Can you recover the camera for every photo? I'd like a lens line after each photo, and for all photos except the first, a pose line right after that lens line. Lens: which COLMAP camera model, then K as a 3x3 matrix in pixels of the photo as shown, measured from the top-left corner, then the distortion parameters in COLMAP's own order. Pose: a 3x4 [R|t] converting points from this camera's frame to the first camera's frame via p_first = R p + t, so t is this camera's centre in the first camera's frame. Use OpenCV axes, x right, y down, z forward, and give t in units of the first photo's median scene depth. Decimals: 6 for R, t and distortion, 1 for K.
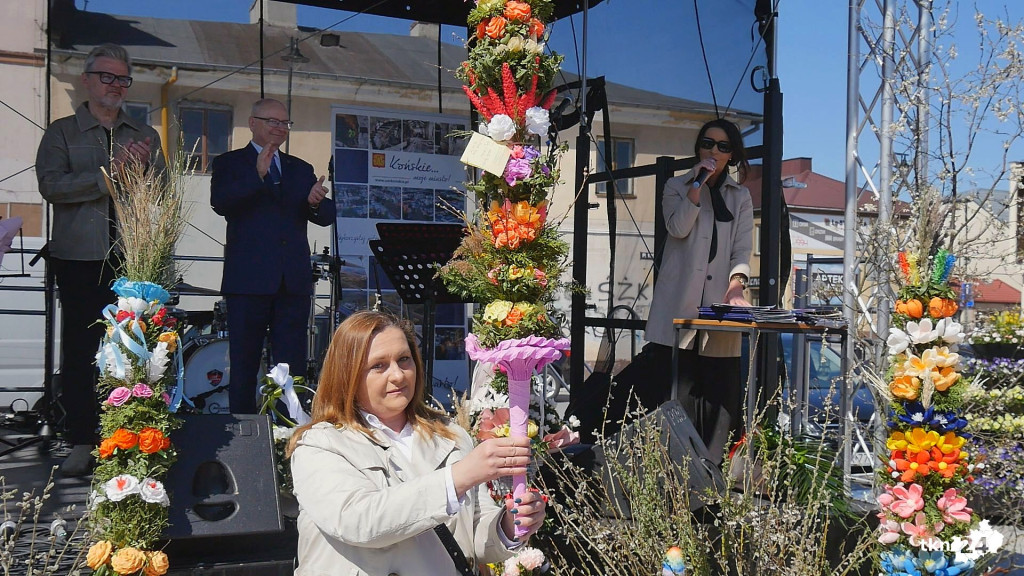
lens RADIAL K [[1105.3, 0, 495.4], [0, 1105.3, 288.7], [0, 0, 1]] dist [-0.008871, 0.014897]
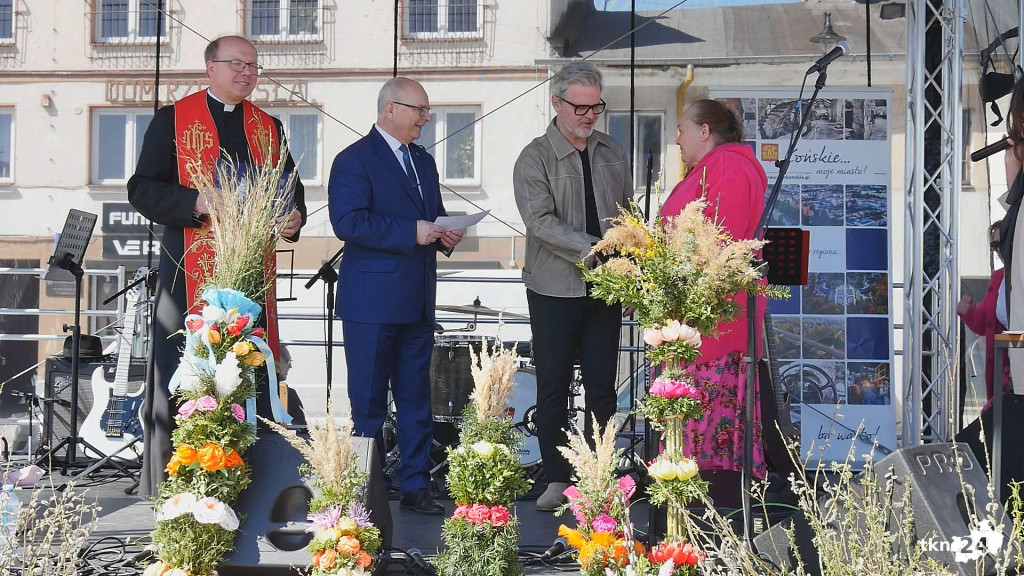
lens RADIAL K [[1392.1, 0, 512.0], [0, 1392.1, 288.0], [0, 0, 1]] dist [-0.006208, 0.083035]
pose [[0.890630, -0.028598, -0.453828, 0.233168], [0.012639, 0.999192, -0.038158, 0.022126], [0.454553, 0.028249, 0.890272, 0.034049]]
